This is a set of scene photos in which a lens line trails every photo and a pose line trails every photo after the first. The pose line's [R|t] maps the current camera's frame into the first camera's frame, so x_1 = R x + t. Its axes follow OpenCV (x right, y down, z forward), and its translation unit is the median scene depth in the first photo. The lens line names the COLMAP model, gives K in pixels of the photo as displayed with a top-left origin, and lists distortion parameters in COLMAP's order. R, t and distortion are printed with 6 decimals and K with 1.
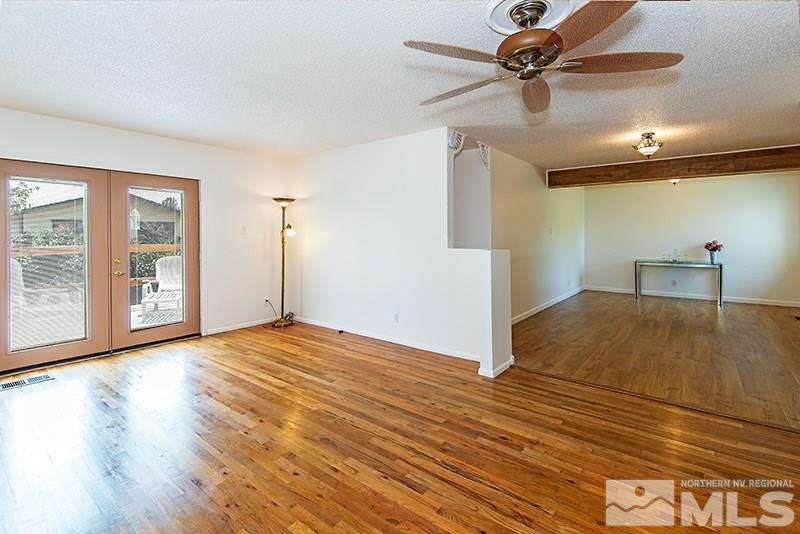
lens RADIAL K [[373.2, 0, 399.0], [0, 373.2, 239.2], [0, 0, 1]] dist [0.003317, -0.002895]
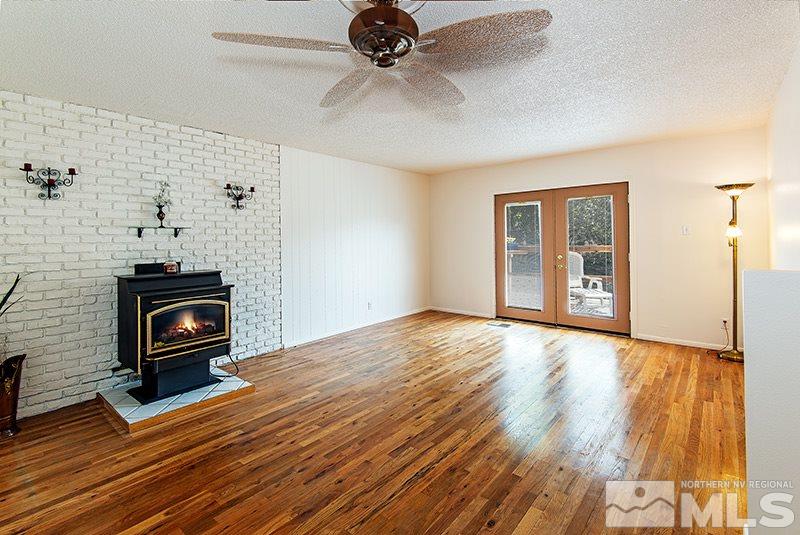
lens RADIAL K [[373.2, 0, 398.7], [0, 373.2, 238.3], [0, 0, 1]] dist [0.003317, -0.002895]
pose [[-0.033879, -0.001488, -0.999425, 0.532321], [0.001771, 0.999997, -0.001549, -0.005726], [0.999424, -0.001822, -0.033876, 0.452155]]
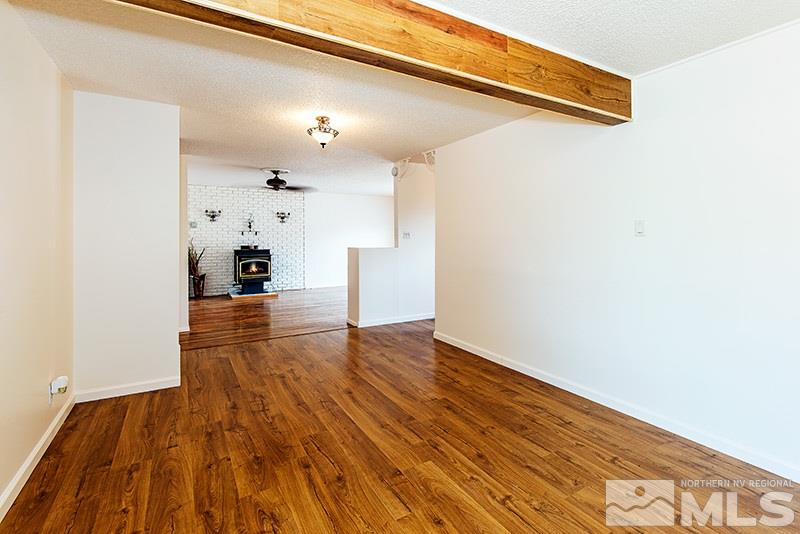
lens RADIAL K [[373.2, 0, 397.7], [0, 373.2, 250.2], [0, 0, 1]] dist [0.003317, -0.002895]
pose [[-0.367209, 0.029452, -0.929672, 1.354207], [-0.012251, 0.999259, 0.036495, -0.013233], [0.930058, 0.024791, -0.366576, 1.427813]]
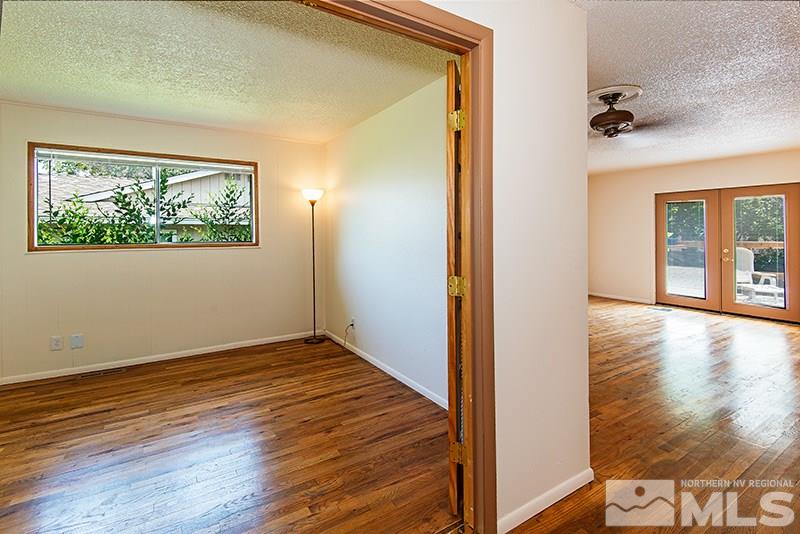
lens RADIAL K [[373.2, 0, 402.8], [0, 373.2, 227.2], [0, 0, 1]] dist [0.003317, -0.002895]
pose [[-0.332490, -0.011046, -0.943042, 0.951757], [-0.015104, 0.999866, -0.006386, -0.004497], [0.942986, 0.012120, -0.332612, 0.286508]]
